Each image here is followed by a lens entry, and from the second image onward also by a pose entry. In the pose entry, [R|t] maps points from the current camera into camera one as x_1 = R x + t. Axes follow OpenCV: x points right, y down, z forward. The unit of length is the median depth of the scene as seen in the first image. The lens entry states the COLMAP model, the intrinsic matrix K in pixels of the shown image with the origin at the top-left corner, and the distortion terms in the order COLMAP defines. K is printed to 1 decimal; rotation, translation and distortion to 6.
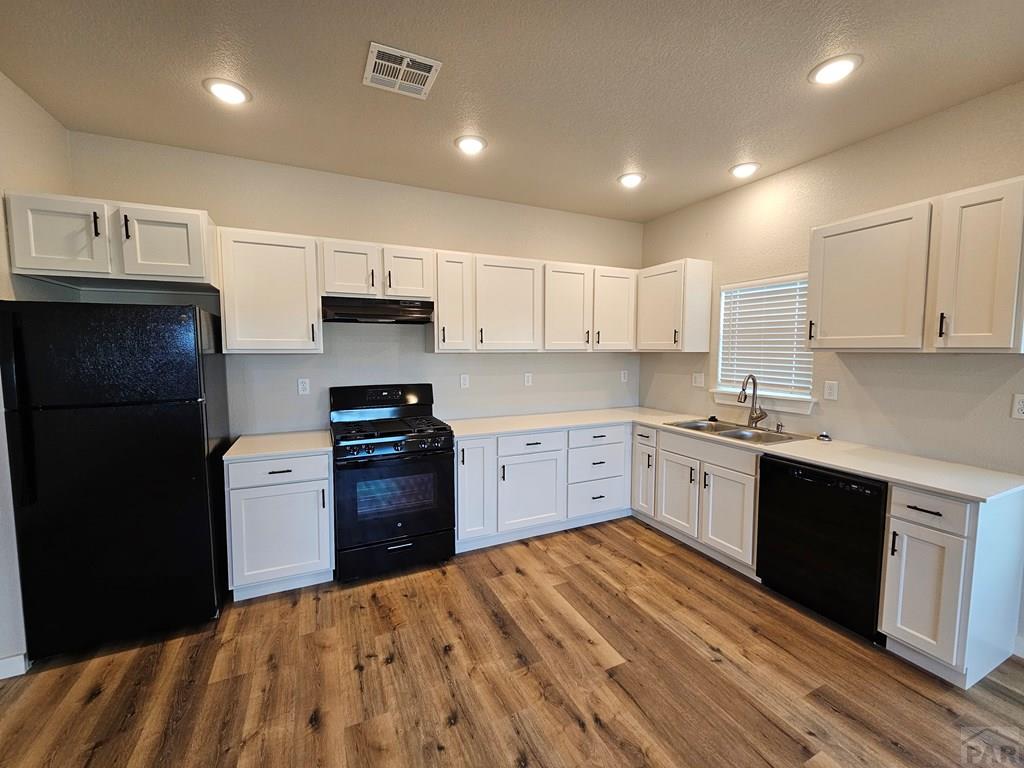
lens RADIAL K [[423.0, 0, 510.1], [0, 423.0, 384.7], [0, 0, 1]] dist [0.002049, -0.001130]
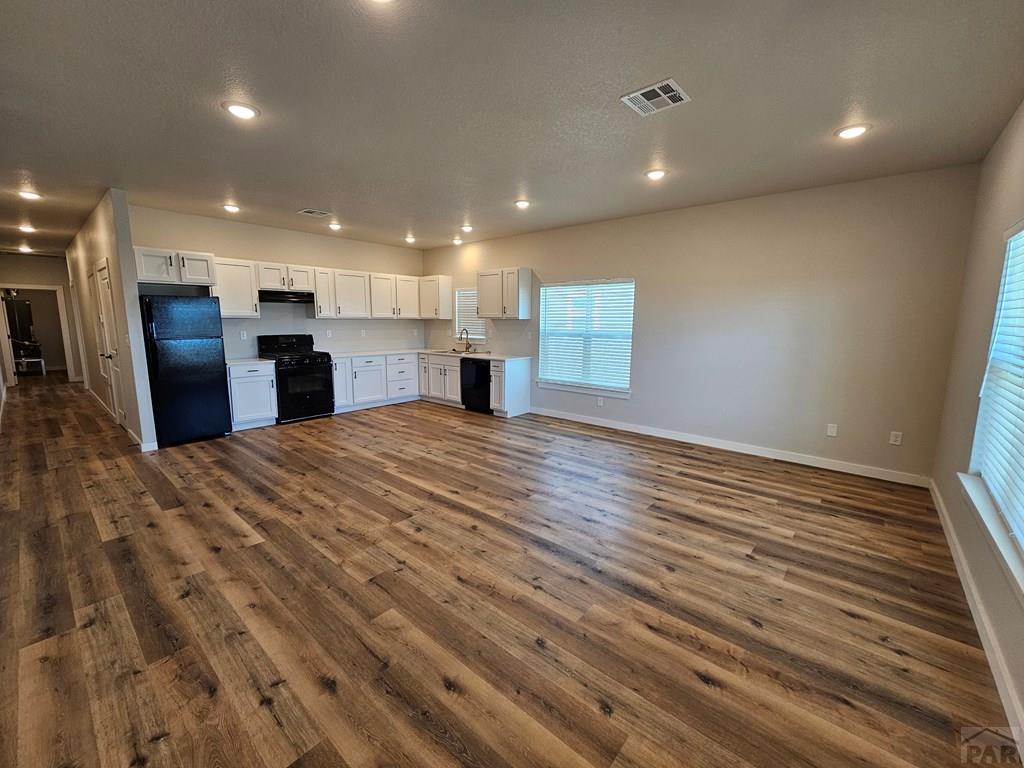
lens RADIAL K [[423.0, 0, 509.3], [0, 423.0, 378.5], [0, 0, 1]] dist [0.002049, -0.001130]
pose [[0.915335, -0.049719, 0.399613, -0.164401], [0.027499, 0.997750, 0.061151, 0.120901], [-0.401754, -0.044984, 0.914642, -1.317919]]
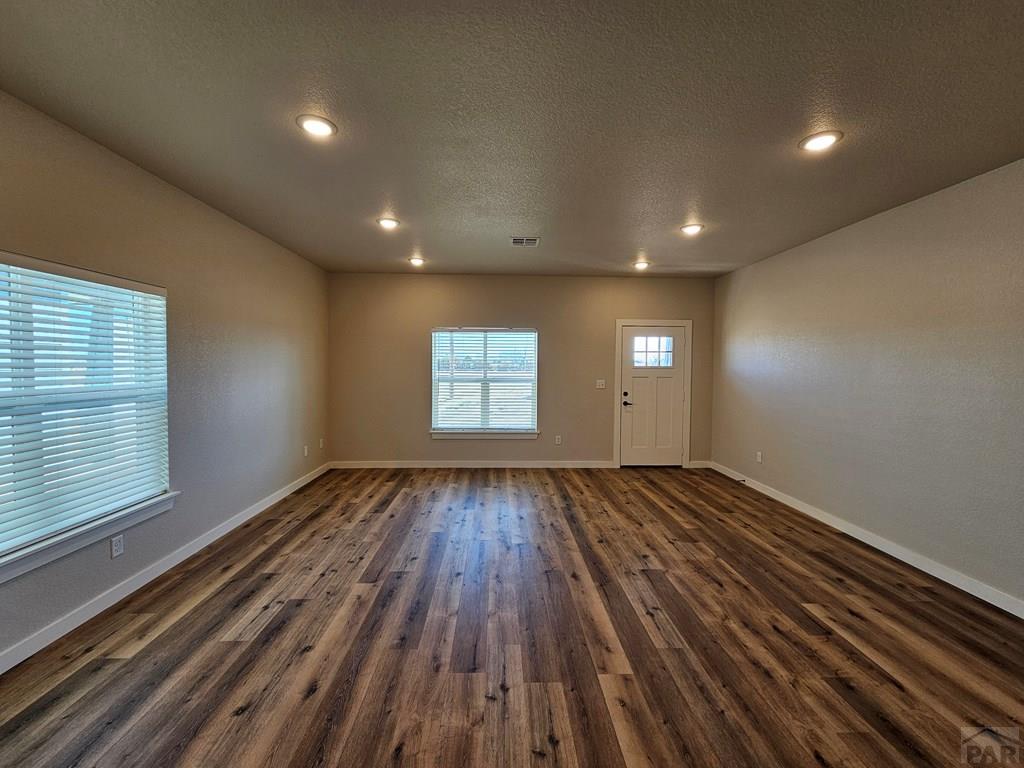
lens RADIAL K [[423.0, 0, 508.4], [0, 423.0, 379.9], [0, 0, 1]] dist [0.002049, -0.001130]
pose [[-0.918692, -0.022200, 0.394350, -0.078250], [0.025096, 0.993121, 0.114372, -0.061475], [-0.394177, 0.114969, -0.911815, 0.745788]]
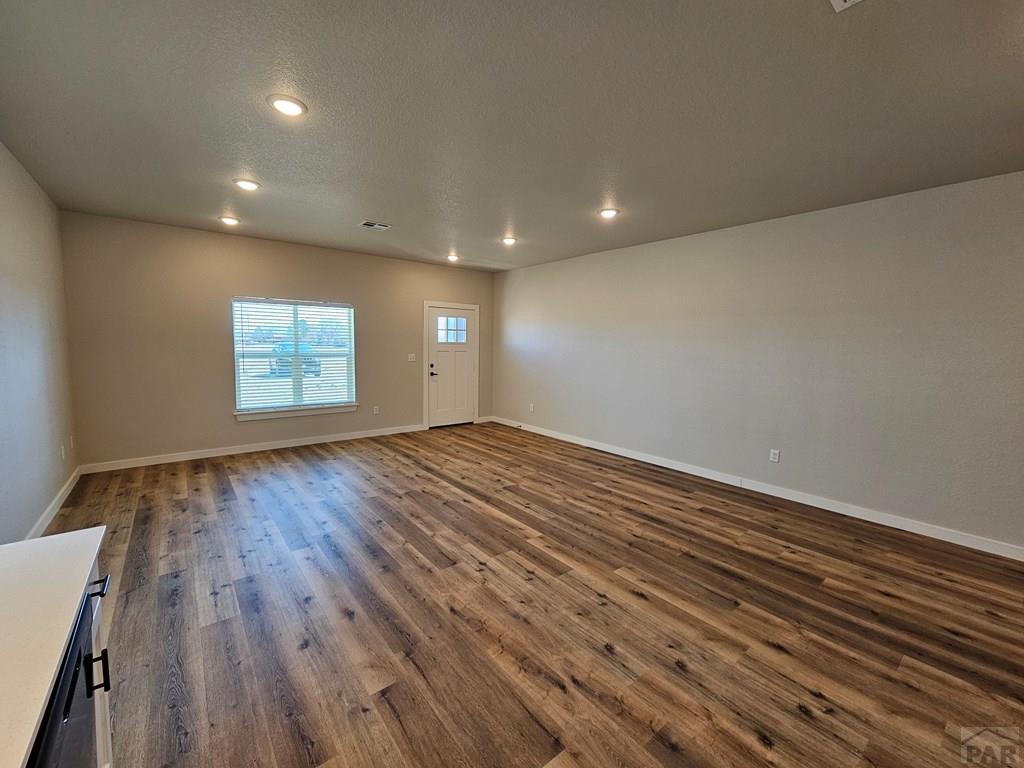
lens RADIAL K [[423.0, 0, 514.7], [0, 423.0, 380.9], [0, 0, 1]] dist [0.002049, -0.001130]
pose [[-0.969714, 0.004323, -0.244205, 0.333432], [-0.038741, 0.984463, 0.171265, -0.087348], [0.241151, 0.175539, -0.954480, 1.062179]]
